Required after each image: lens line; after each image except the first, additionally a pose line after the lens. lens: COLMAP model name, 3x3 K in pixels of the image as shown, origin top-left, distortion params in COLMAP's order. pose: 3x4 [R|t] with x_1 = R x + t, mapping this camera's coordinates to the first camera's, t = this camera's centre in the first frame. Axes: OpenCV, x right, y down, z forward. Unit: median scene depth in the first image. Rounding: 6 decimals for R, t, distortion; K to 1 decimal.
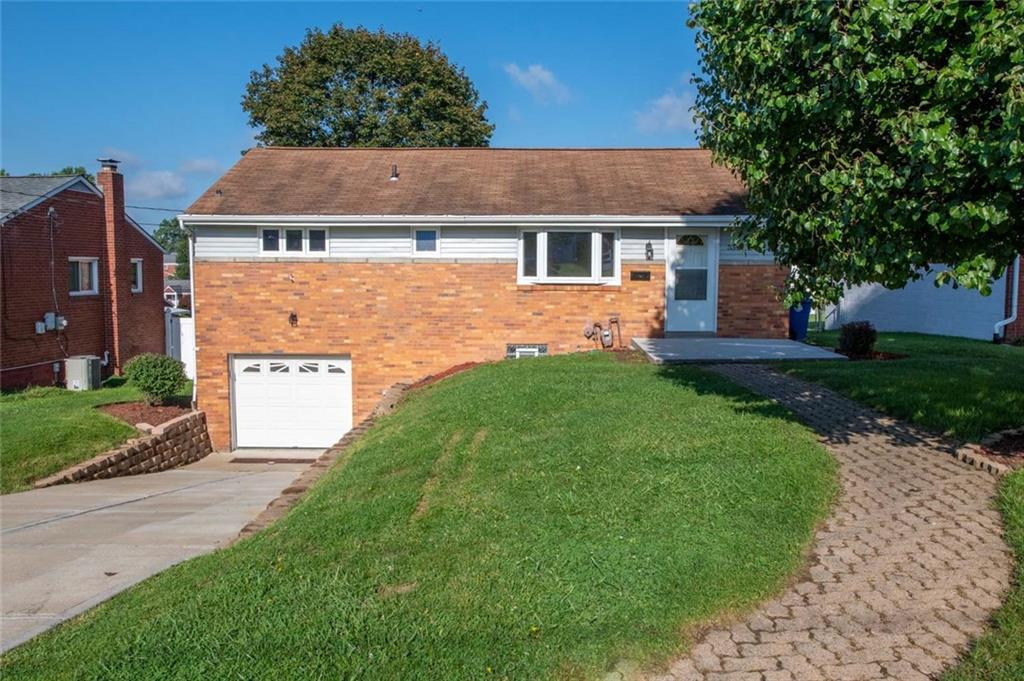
lens RADIAL K [[830.5, 0, 512.0], [0, 830.5, 340.5], [0, 0, 1]] dist [-0.002740, -0.000310]
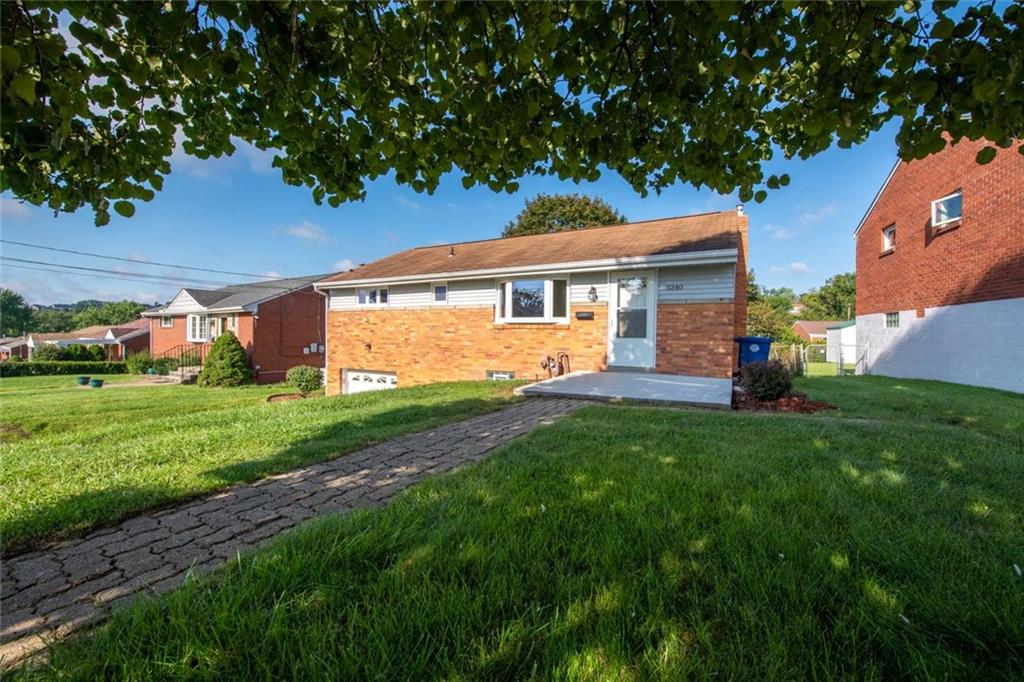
lens RADIAL K [[408.2, 0, 512.0], [0, 408.2, 341.0], [0, 0, 1]] dist [-0.014172, -0.000634]
pose [[0.887826, 0.014498, -0.459950, 0.321710], [-0.048602, 0.996868, -0.062392, -0.003464], [0.457605, 0.077748, 0.885750, 0.455979]]
